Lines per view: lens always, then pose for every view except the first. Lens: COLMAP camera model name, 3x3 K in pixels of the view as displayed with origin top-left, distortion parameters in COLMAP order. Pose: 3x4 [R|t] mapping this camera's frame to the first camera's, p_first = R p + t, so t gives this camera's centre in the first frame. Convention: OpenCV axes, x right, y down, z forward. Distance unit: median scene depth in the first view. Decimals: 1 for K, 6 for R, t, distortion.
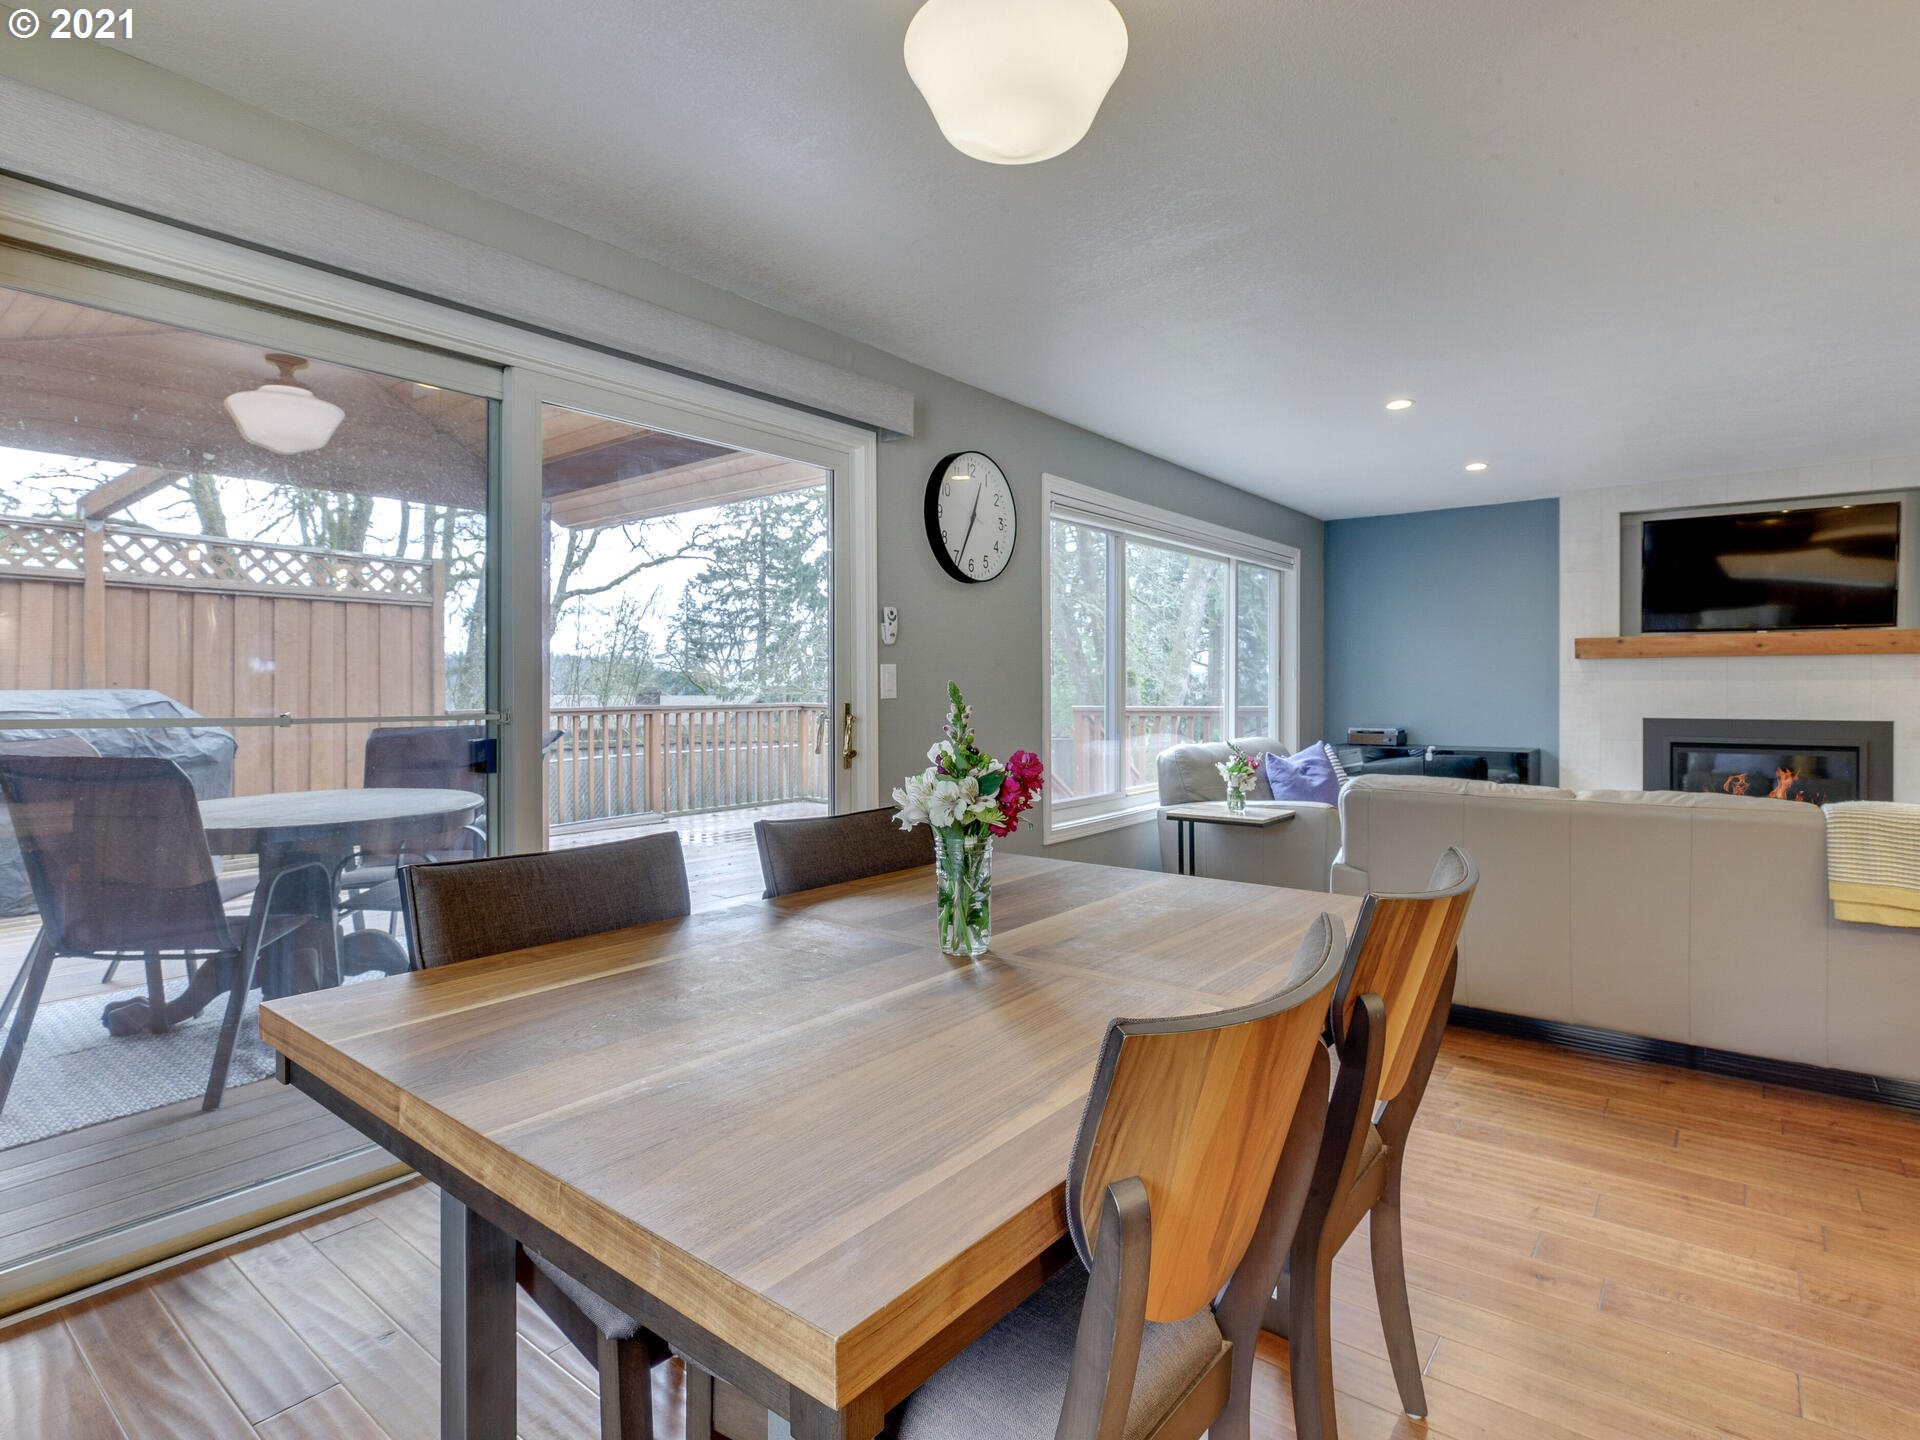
lens RADIAL K [[998.4, 0, 961.9], [0, 998.4, 712.3], [0, 0, 1]] dist [-0.023189, 0.007575]
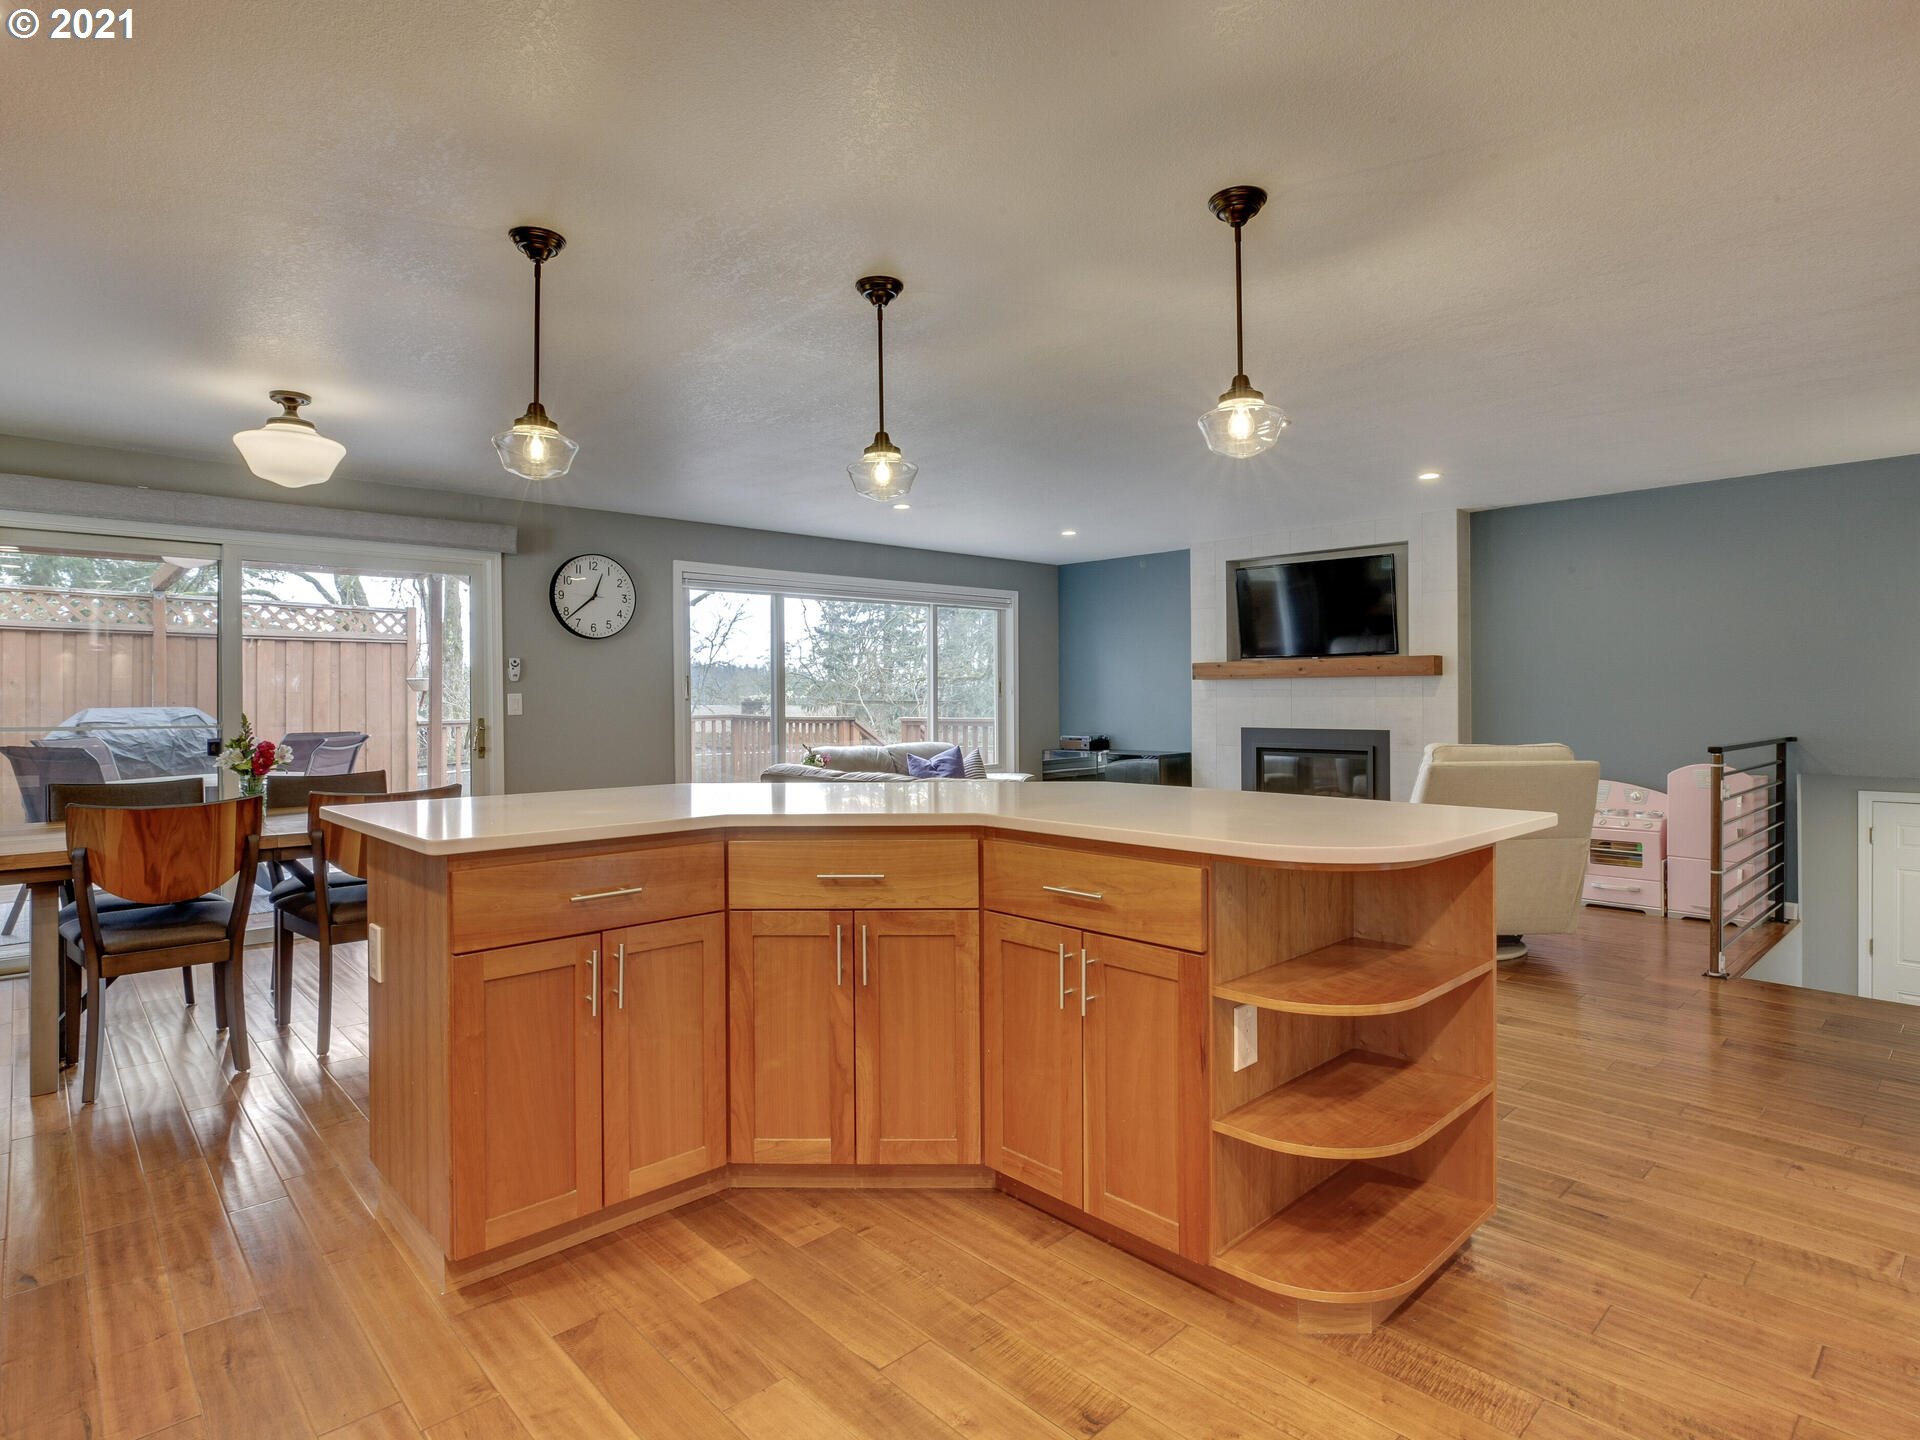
lens RADIAL K [[998.4, 0, 956.8], [0, 998.4, 714.6], [0, 0, 1]] dist [-0.023189, 0.007575]
pose [[0.989704, -0.001446, -0.143124, 0.498106], [0.000599, 0.999982, -0.005960, -0.002656], [0.143130, 0.005813, 0.989687, -0.276033]]
